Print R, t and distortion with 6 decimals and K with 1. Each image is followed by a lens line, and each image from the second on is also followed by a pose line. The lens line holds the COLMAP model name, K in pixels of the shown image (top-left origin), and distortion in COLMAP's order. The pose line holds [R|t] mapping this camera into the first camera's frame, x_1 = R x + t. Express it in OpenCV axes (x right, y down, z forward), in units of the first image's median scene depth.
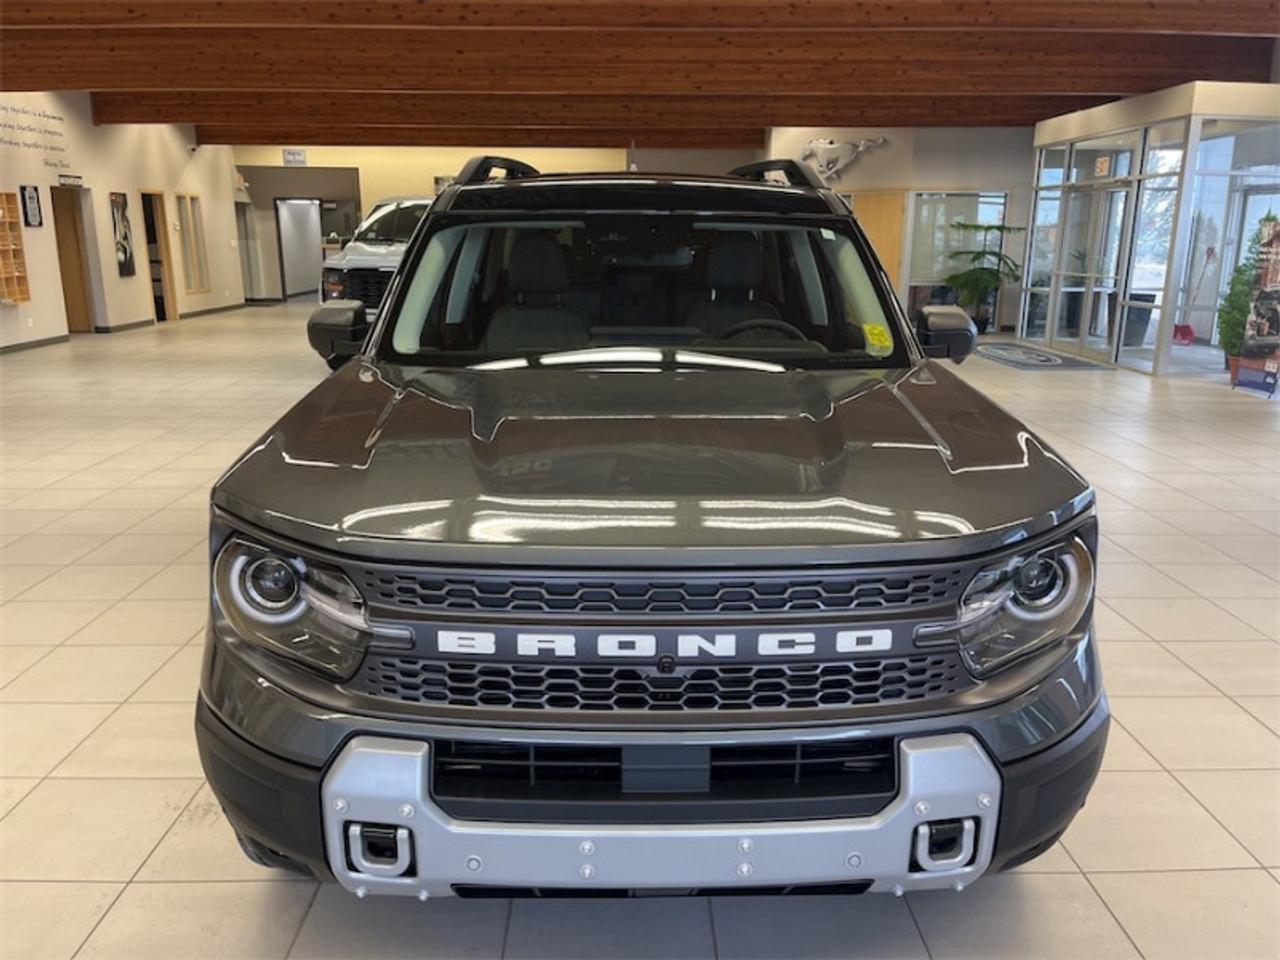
lens RADIAL K [[963.8, 0, 642.7], [0, 963.8, 478.4], [0, 0, 1]] dist [0.063024, -0.096771]
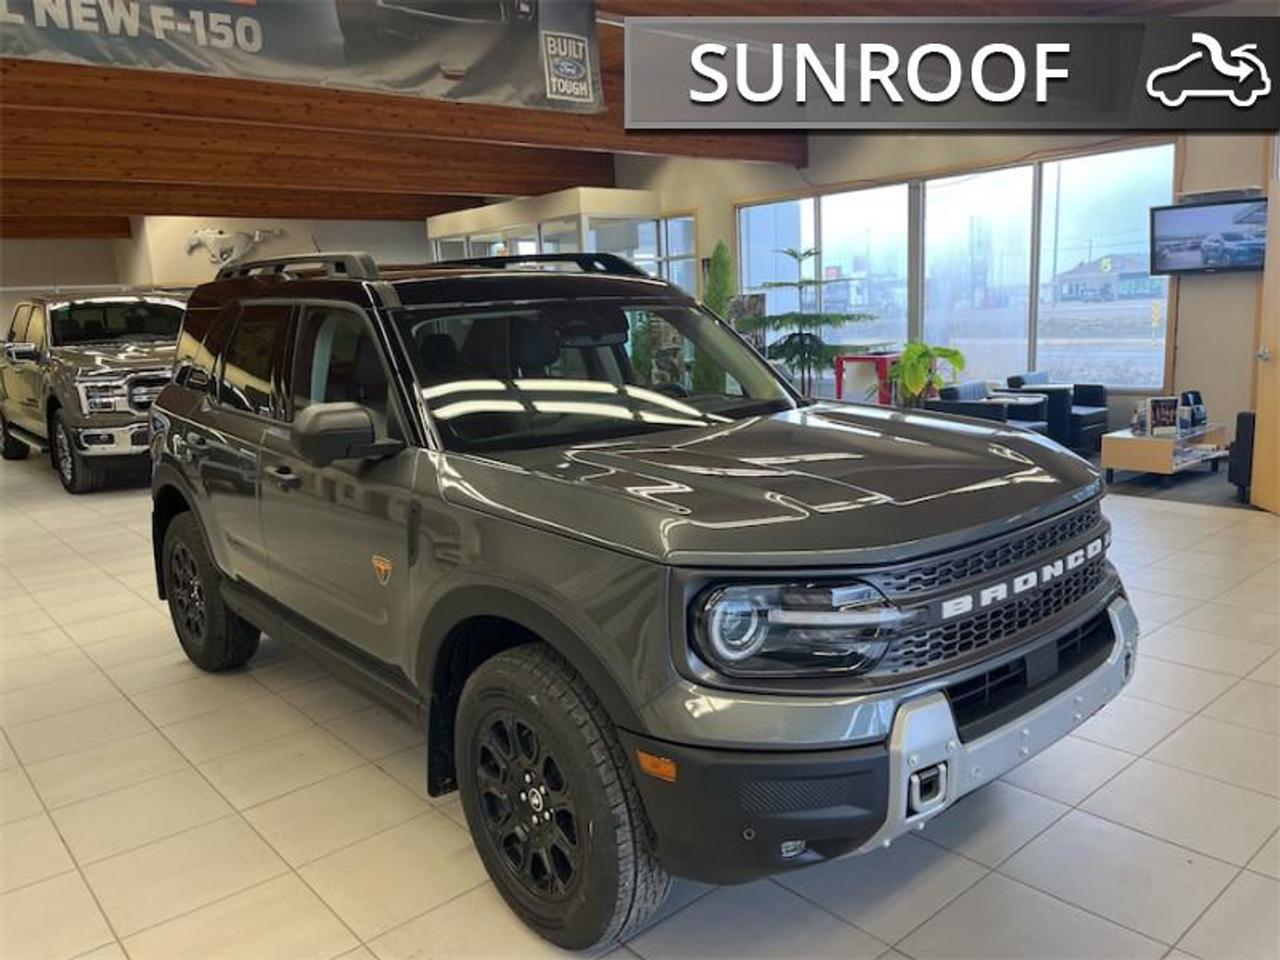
lens RADIAL K [[963.8, 0, 650.6], [0, 963.8, 478.1], [0, 0, 1]] dist [0.063024, -0.096771]
pose [[0.768848, -0.152541, 0.620970, -0.178838], [0.204524, 0.978778, -0.012794, -0.010353], [-0.605840, 0.136840, 0.783730, 0.023308]]
